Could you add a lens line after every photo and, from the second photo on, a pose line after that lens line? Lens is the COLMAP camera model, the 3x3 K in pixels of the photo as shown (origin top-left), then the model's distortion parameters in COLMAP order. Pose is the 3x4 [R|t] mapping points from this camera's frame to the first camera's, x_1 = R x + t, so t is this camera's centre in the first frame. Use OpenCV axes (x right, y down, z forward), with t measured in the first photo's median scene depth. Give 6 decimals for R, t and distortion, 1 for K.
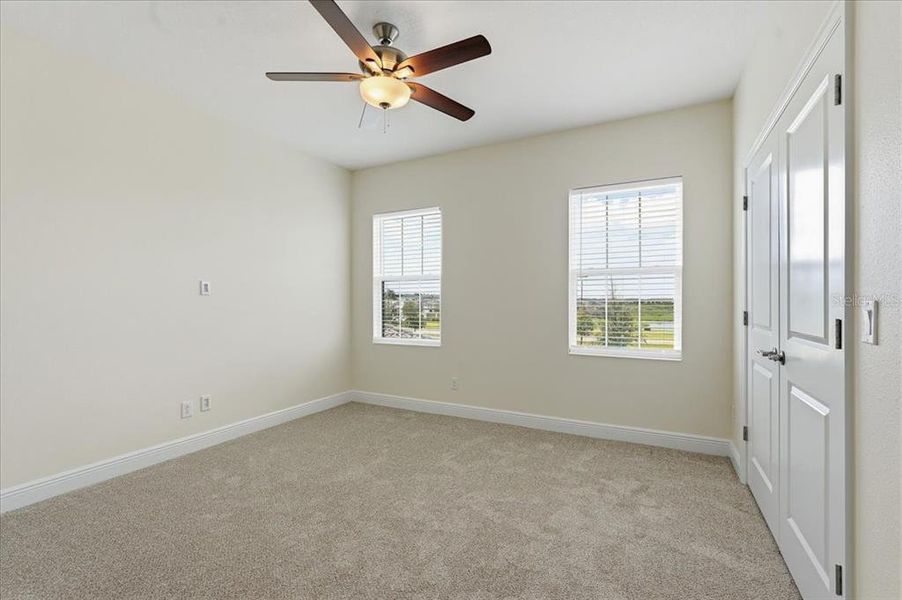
lens RADIAL K [[410.3, 0, 453.6], [0, 410.3, 297.5], [0, 0, 1]] dist [-0.000194, 0.000561]
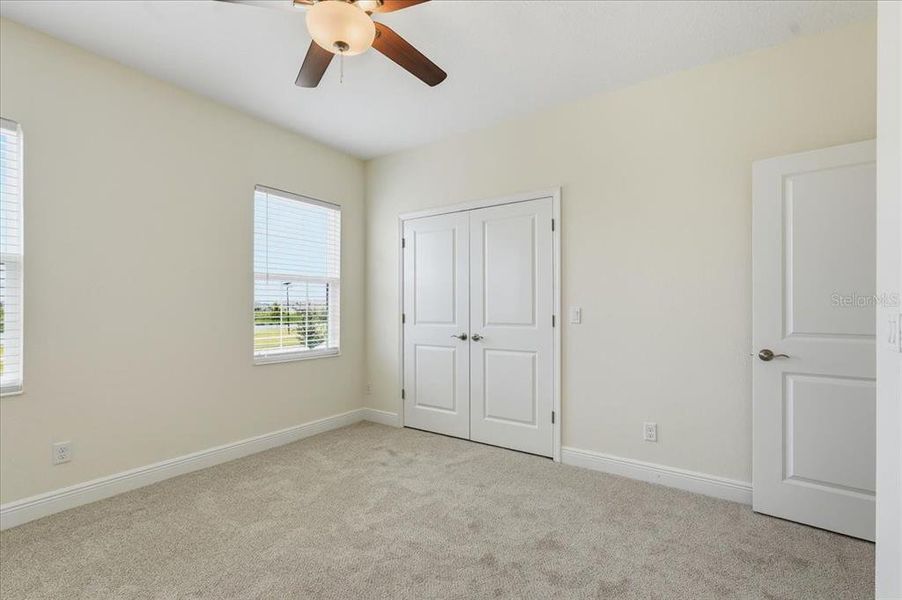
lens RADIAL K [[419.3, 0, 452.6], [0, 419.3, 308.1], [0, 0, 1]] dist [-0.000352, 0.000085]
pose [[0.118739, -0.006566, 0.992904, -0.817599], [-0.009984, 0.999920, 0.007806, -0.003105], [-0.992875, -0.010840, 0.118664, 0.634508]]
